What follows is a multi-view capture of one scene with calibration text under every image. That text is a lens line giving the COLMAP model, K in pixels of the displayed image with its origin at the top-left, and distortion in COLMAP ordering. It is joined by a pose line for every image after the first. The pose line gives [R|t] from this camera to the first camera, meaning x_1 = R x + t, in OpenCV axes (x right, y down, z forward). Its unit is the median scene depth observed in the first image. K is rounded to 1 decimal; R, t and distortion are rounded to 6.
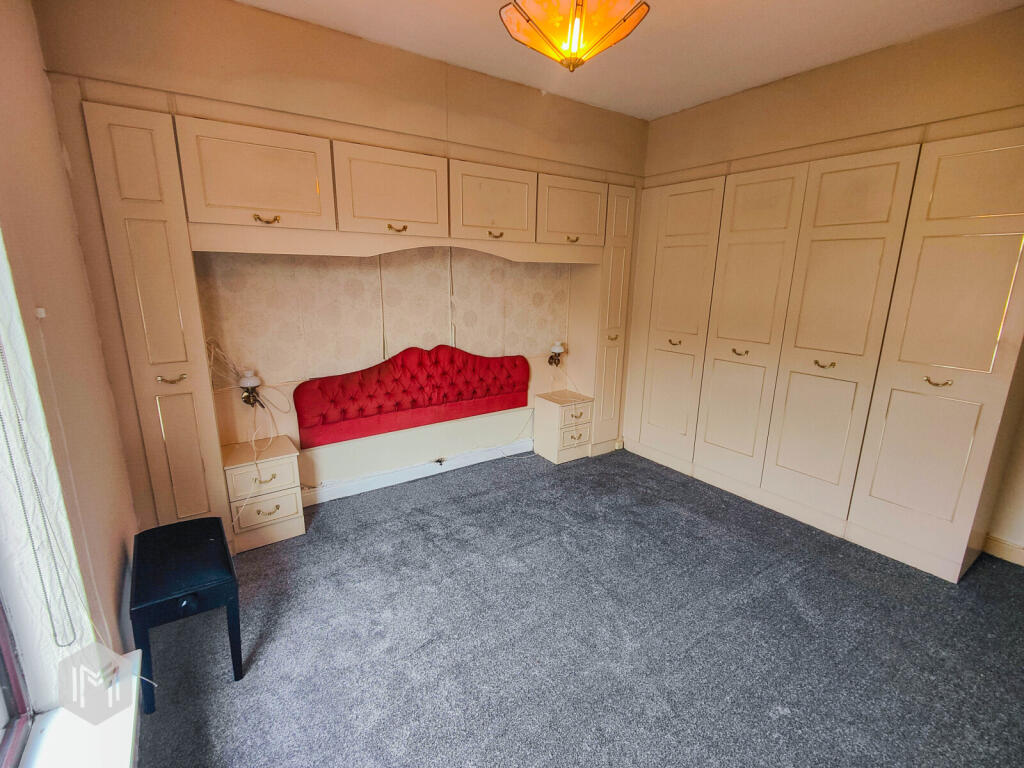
lens RADIAL K [[486.6, 0, 515.0], [0, 486.6, 390.5], [0, 0, 1]] dist [-0.001500, -0.000933]
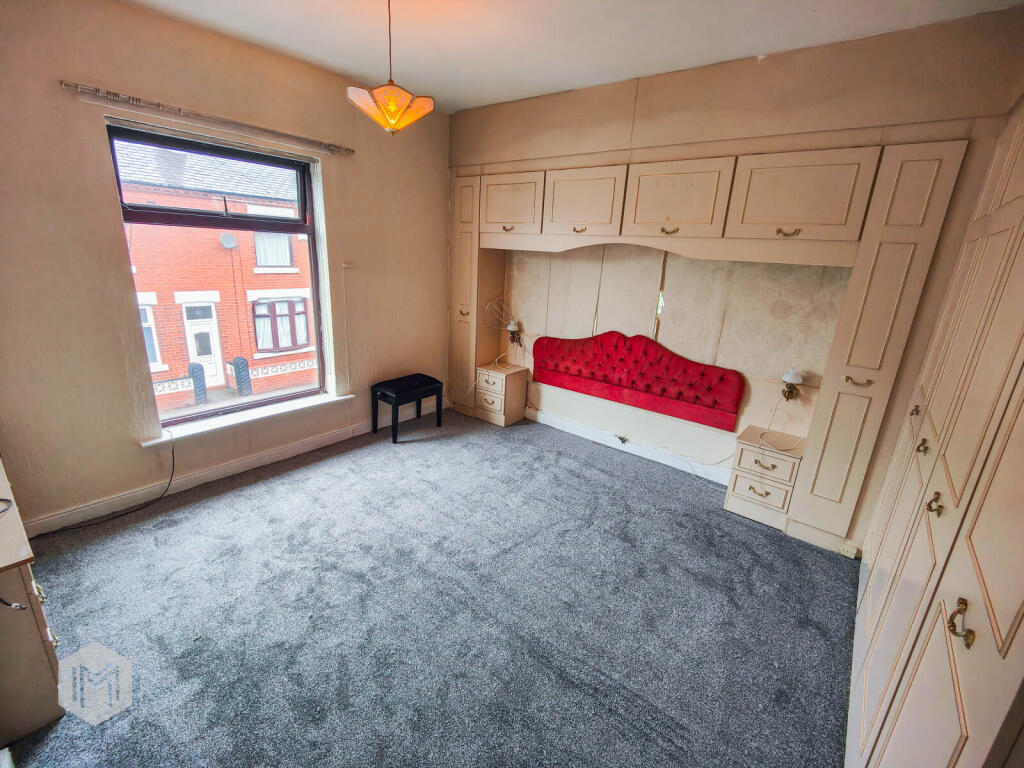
lens RADIAL K [[445.5, 0, 509.6], [0, 445.5, 386.3], [0, 0, 1]] dist [0.042727, -0.036341]
pose [[0.263745, 0.264883, -0.927510, 0.782797], [-0.294236, 0.937822, 0.184159, -0.091786], [0.918620, 0.224336, 0.325284, 0.456843]]
